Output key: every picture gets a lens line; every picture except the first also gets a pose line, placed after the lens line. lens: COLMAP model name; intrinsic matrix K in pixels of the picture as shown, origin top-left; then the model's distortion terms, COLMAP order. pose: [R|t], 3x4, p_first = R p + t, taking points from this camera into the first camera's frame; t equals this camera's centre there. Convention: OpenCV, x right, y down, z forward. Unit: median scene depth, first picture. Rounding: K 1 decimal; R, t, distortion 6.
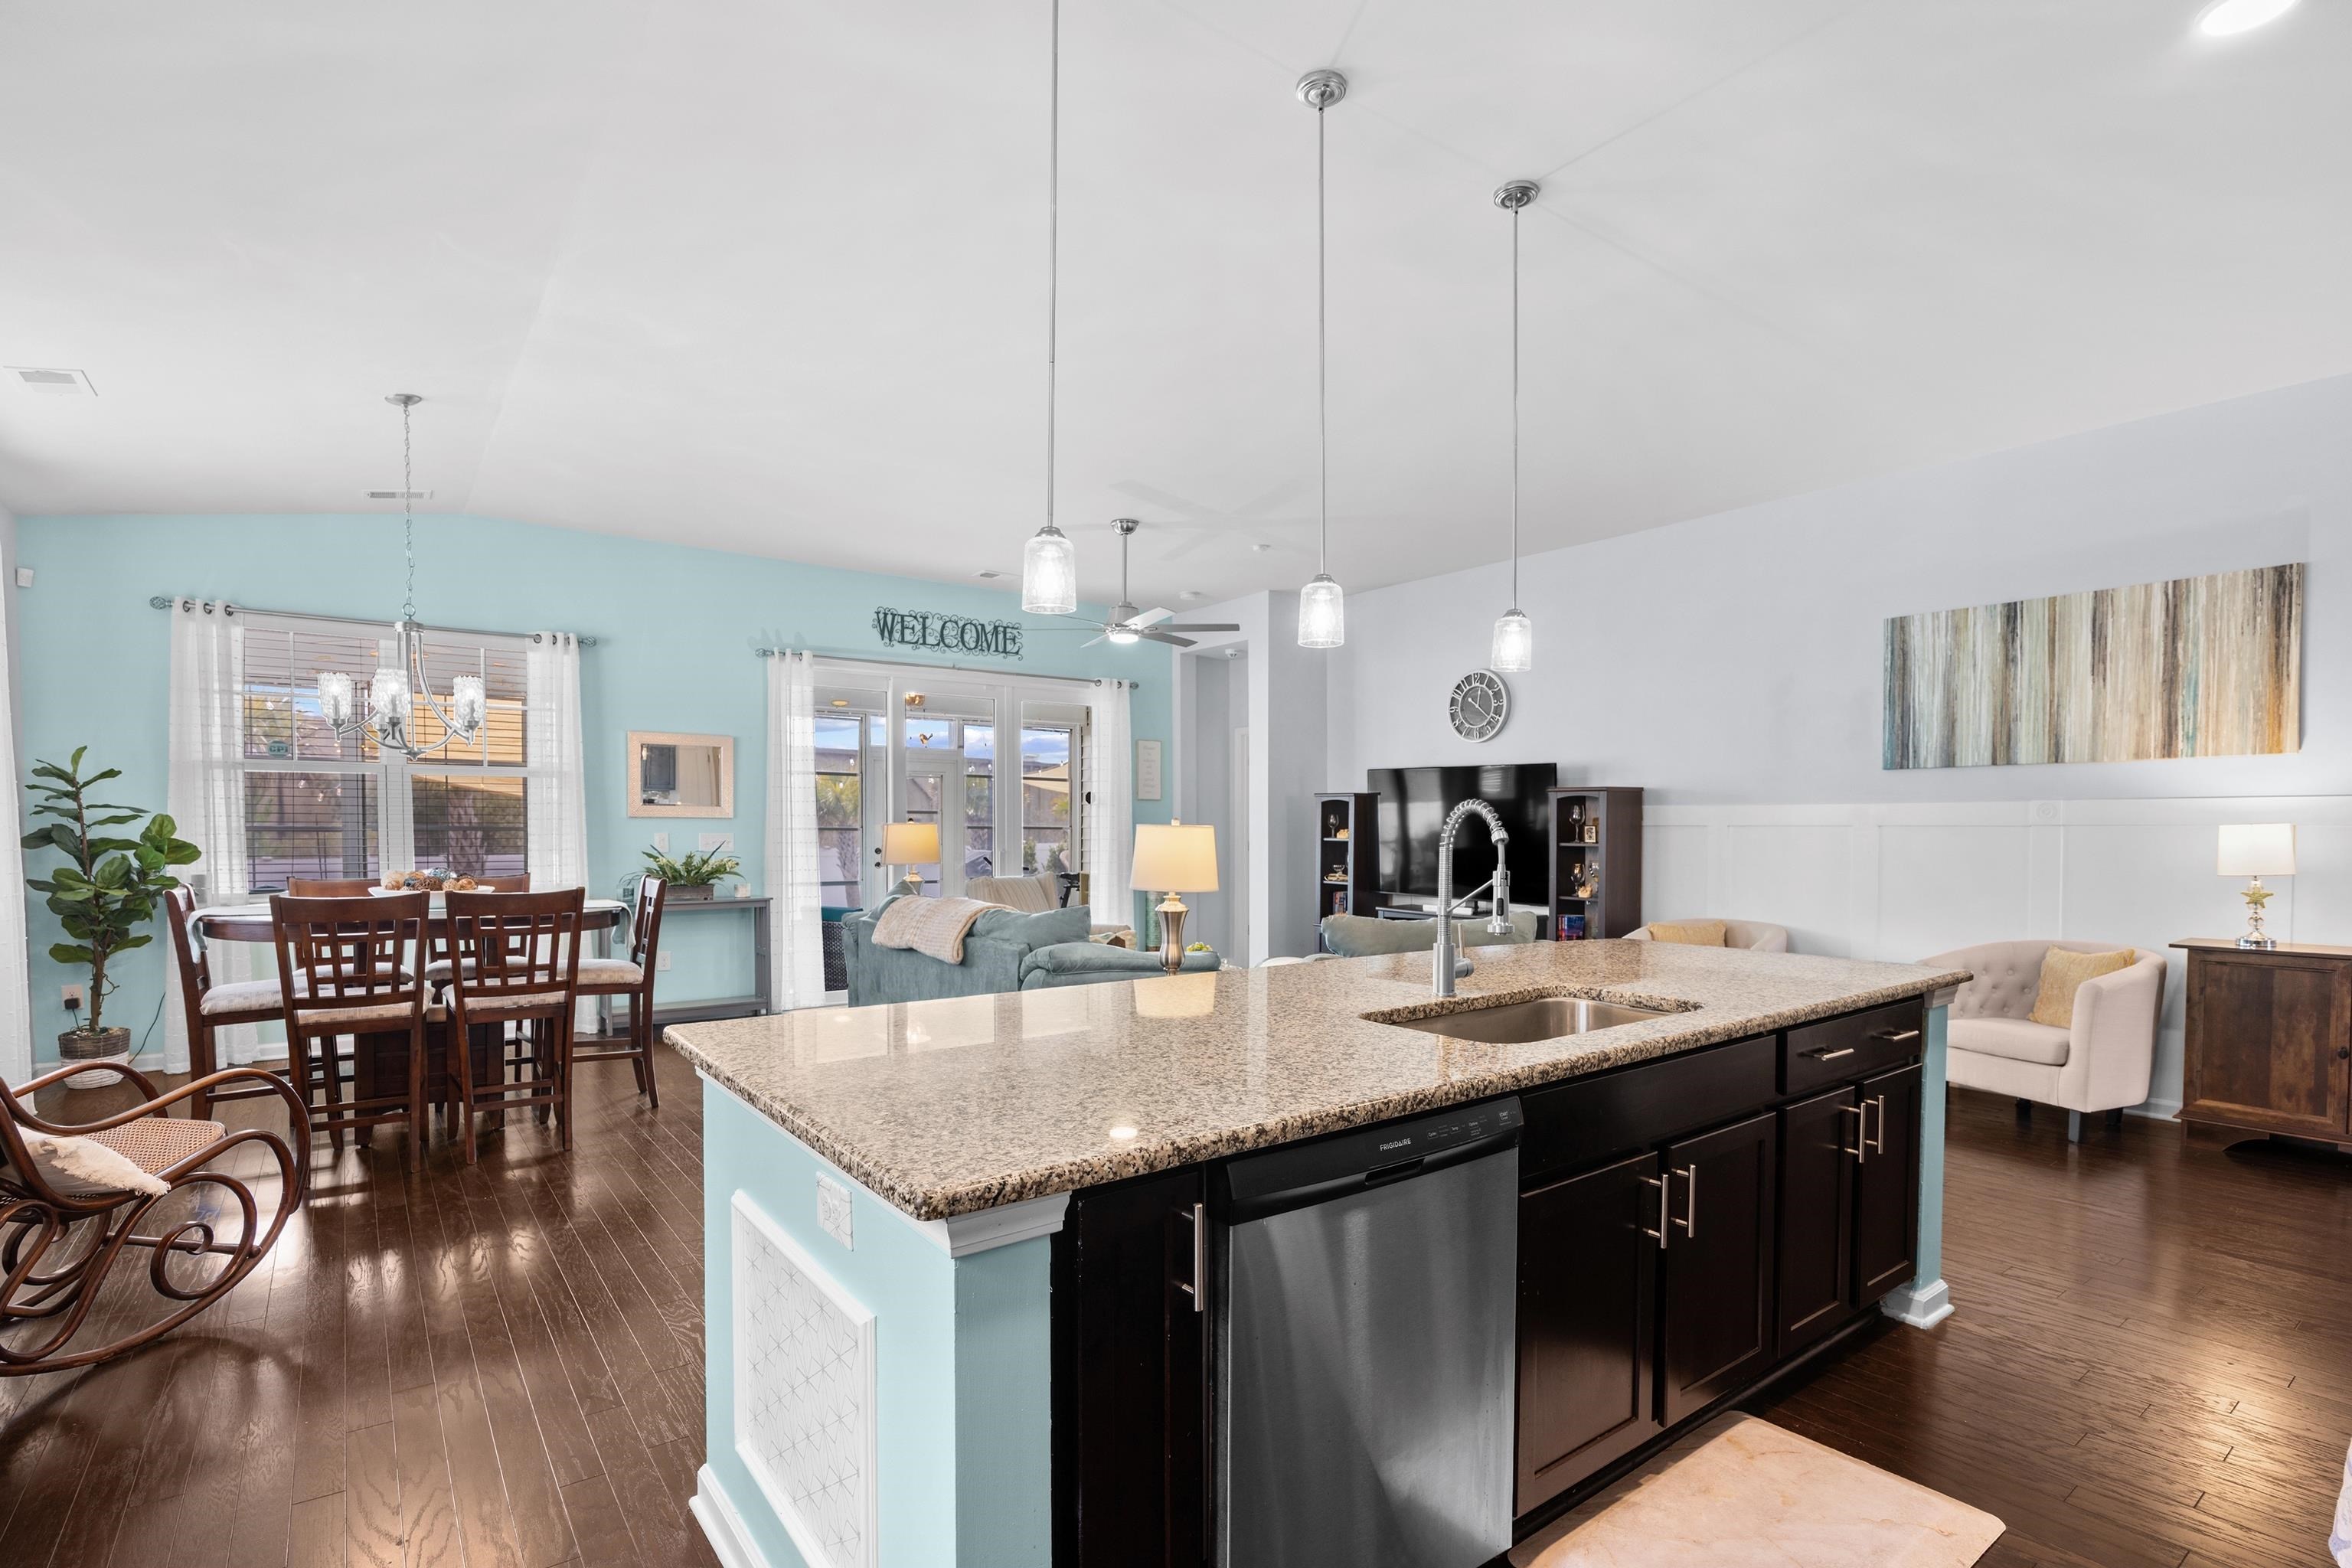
lens RADIAL K [[1106.9, 0, 1169.3], [0, 1106.9, 855.7], [0, 0, 1]] dist [-0.015092, 0.000916]
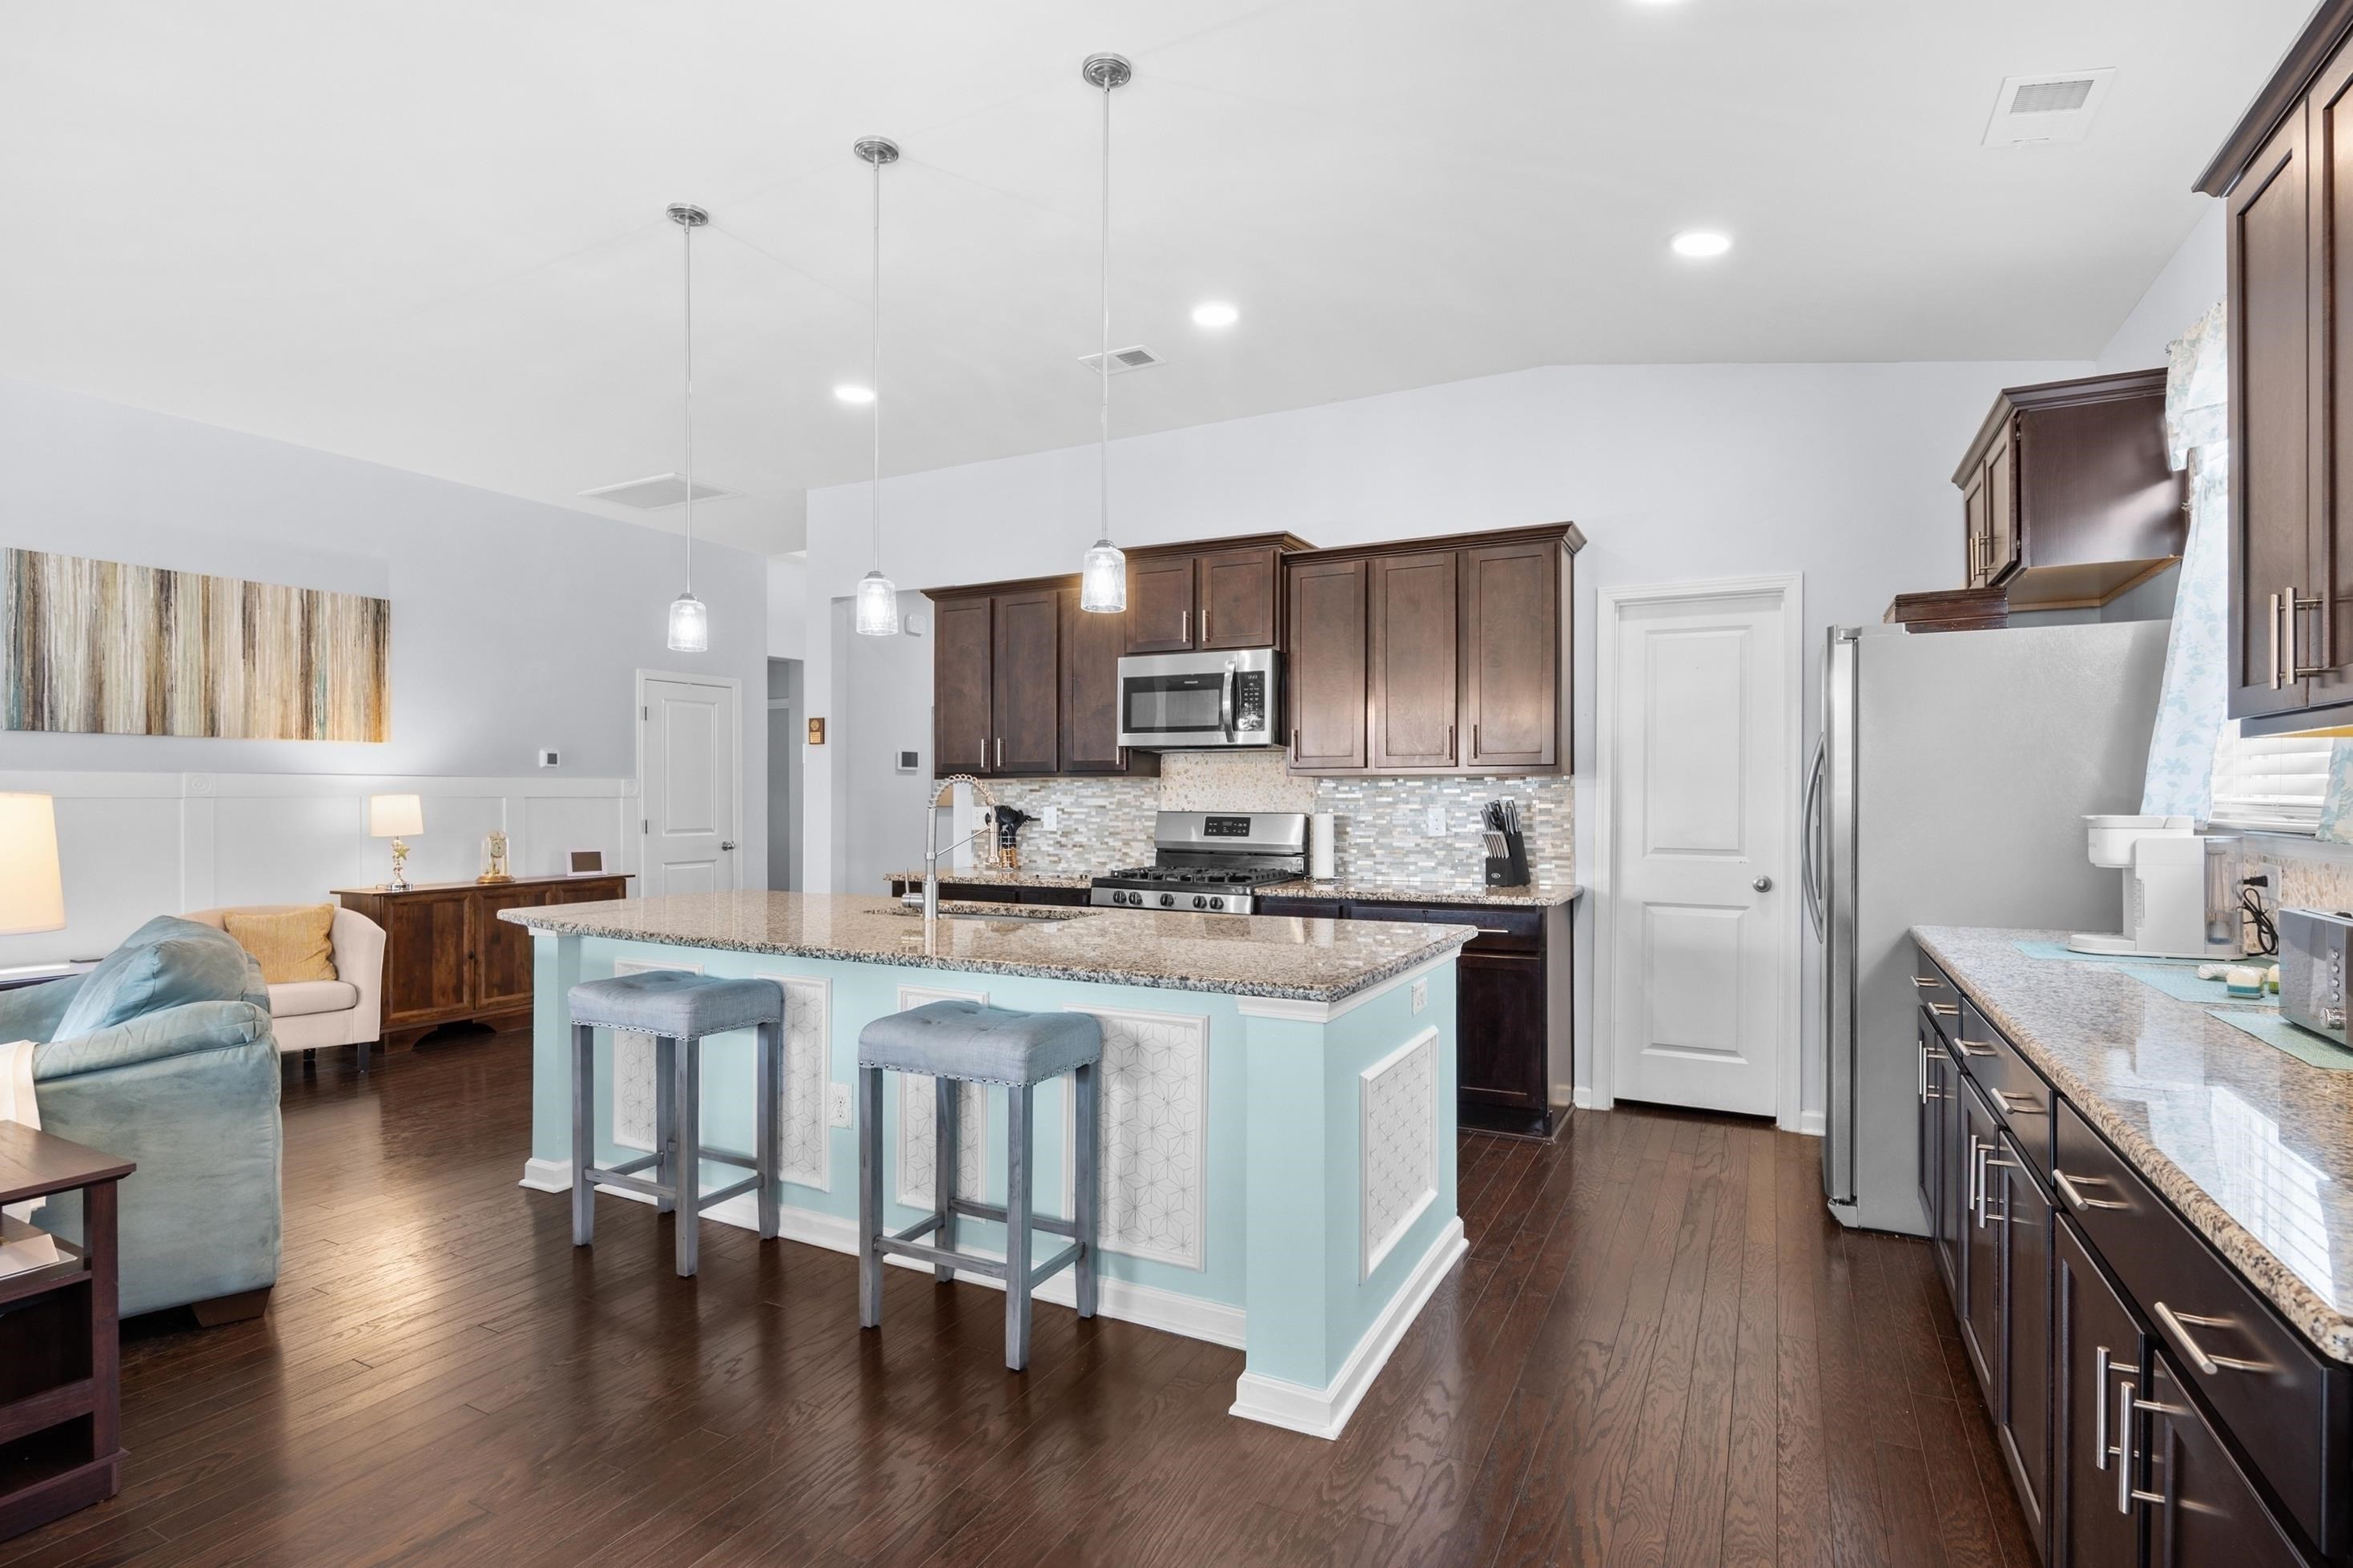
lens RADIAL K [[1087.8, 0, 1176.6], [0, 1087.8, 801.0], [0, 0, 1]] dist [-0.016377, 0.000282]
pose [[-0.416840, -0.000435, 0.908980, -0.494244], [0.027653, 0.999531, 0.013160, -0.012450], [-0.908559, 0.030621, -0.416633, 0.600954]]
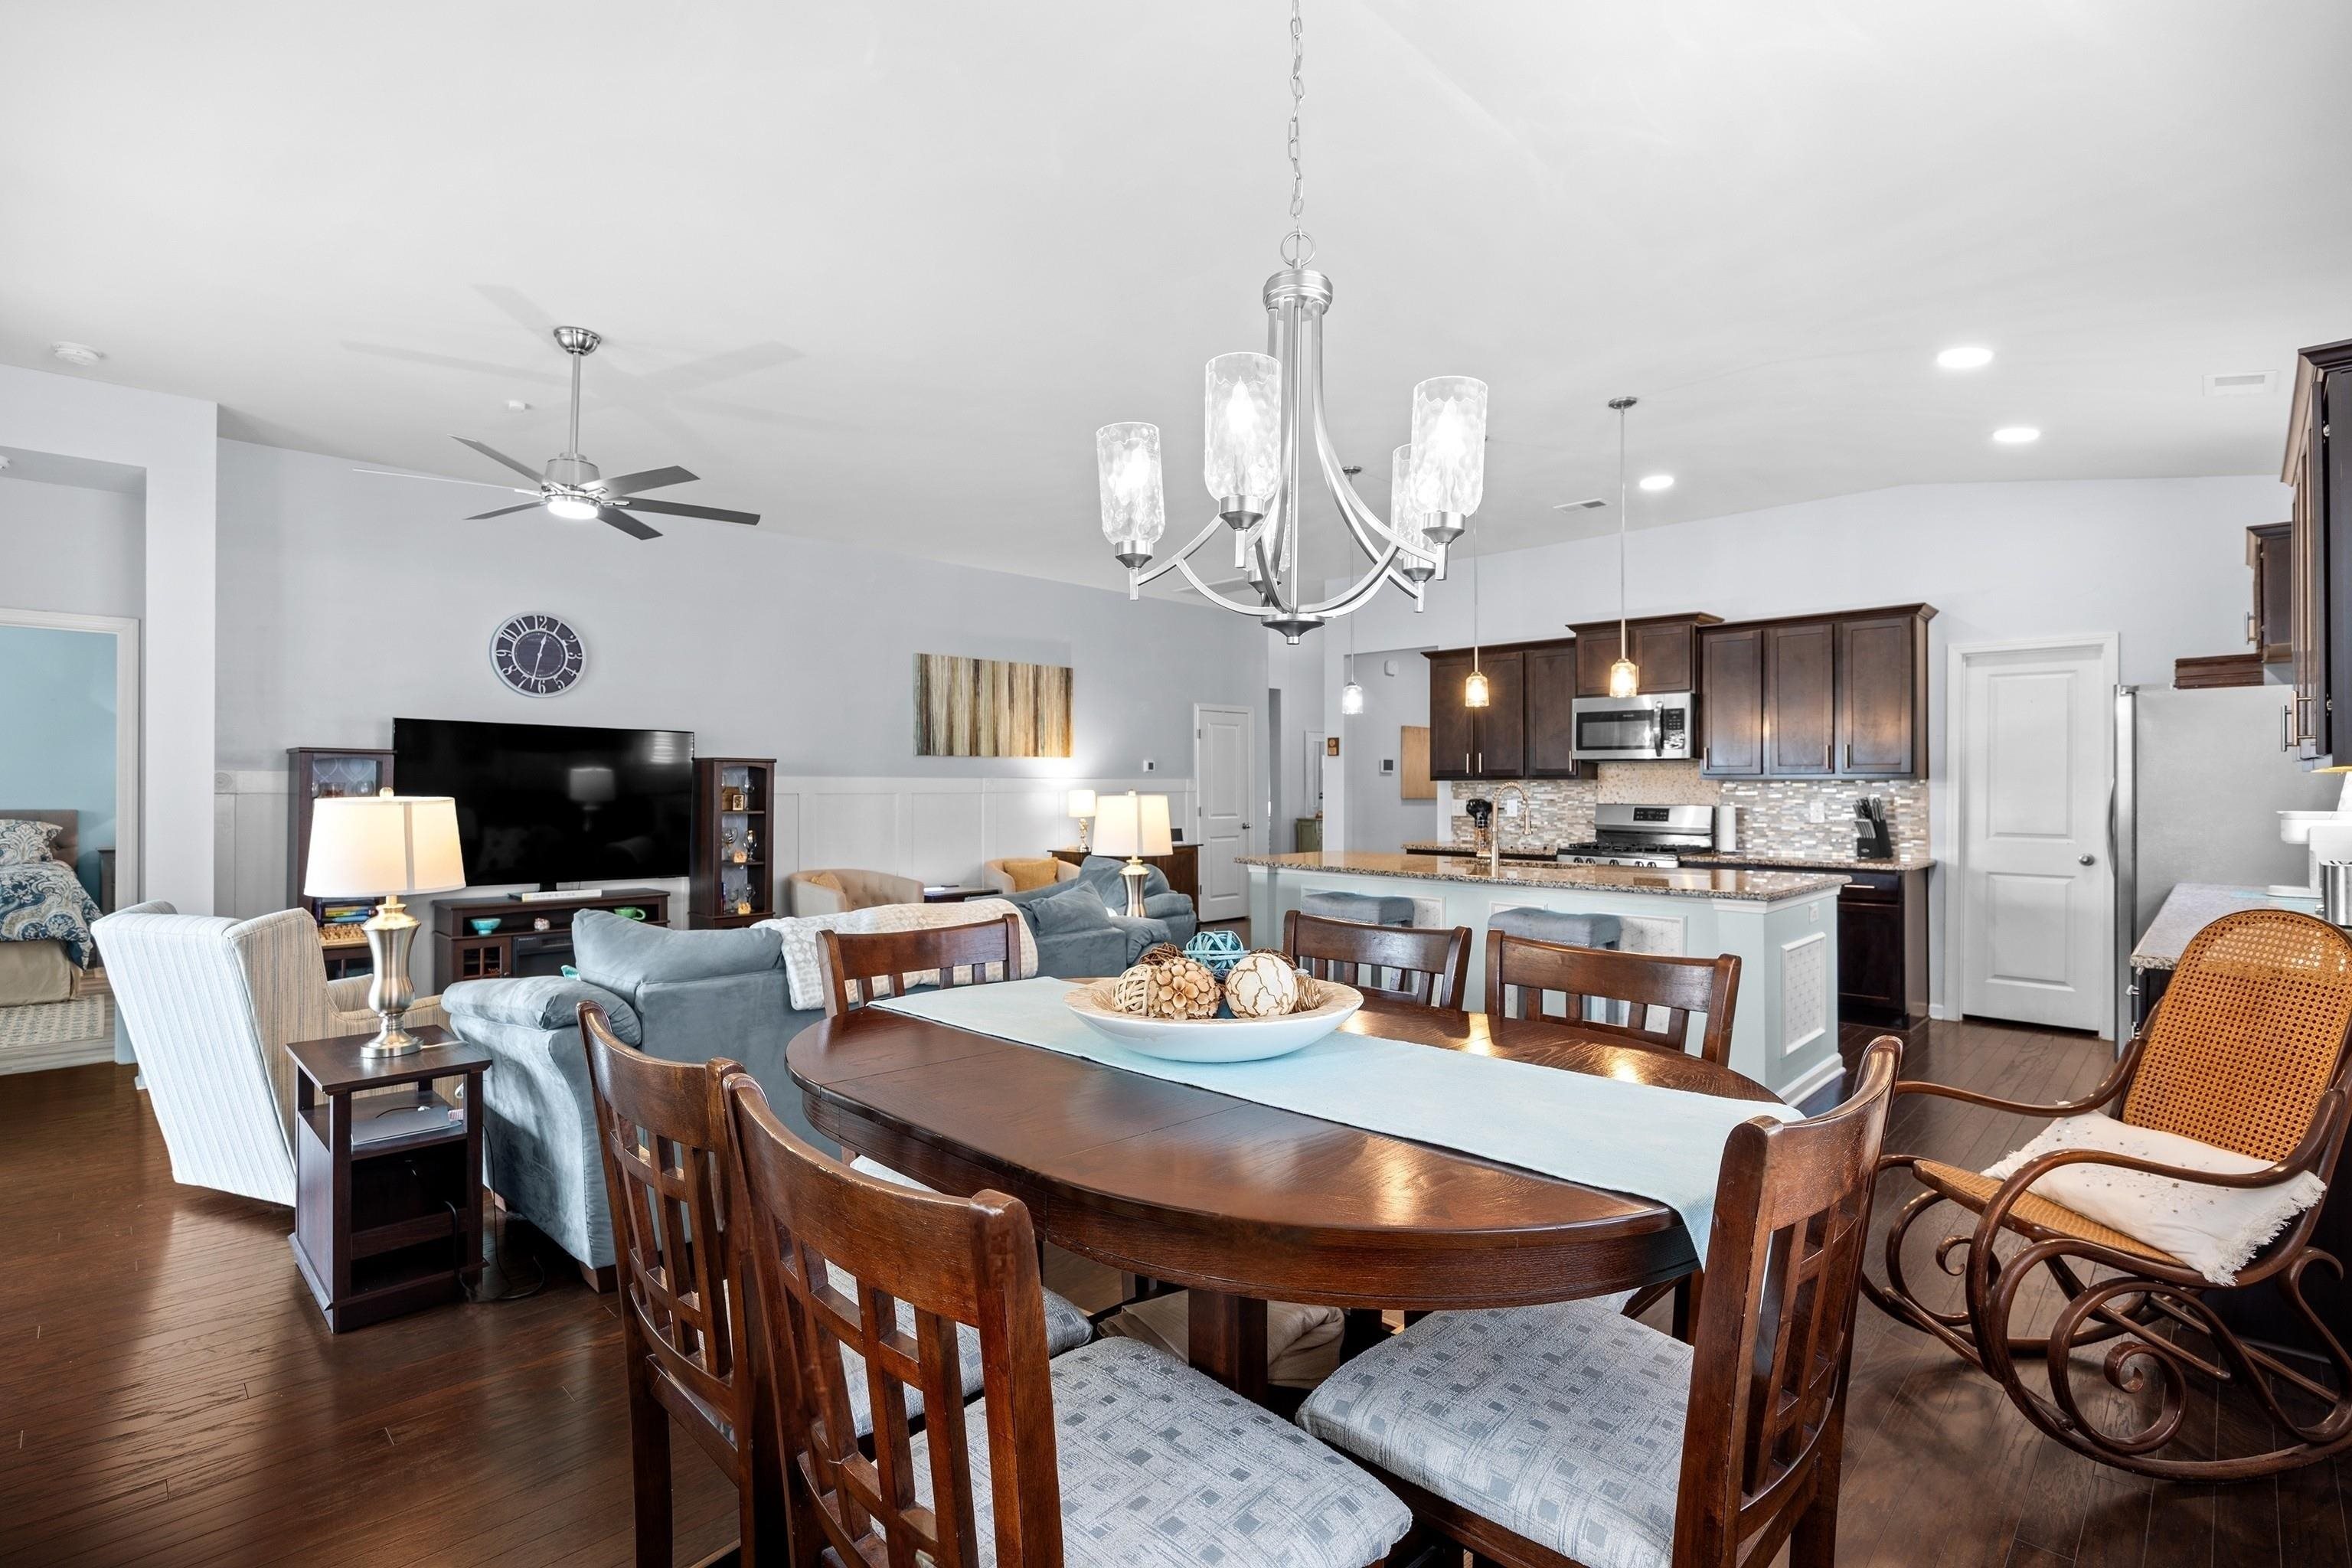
lens RADIAL K [[1016.4, 0, 1211.8], [0, 1016.4, 784.9], [0, 0, 1]] dist [-0.009229, 0.000107]
pose [[-0.139666, 0.004481, 0.990188, -0.837317], [0.029182, 0.999574, -0.000407, -0.029467], [-0.989768, 0.028839, -0.139738, 0.893908]]
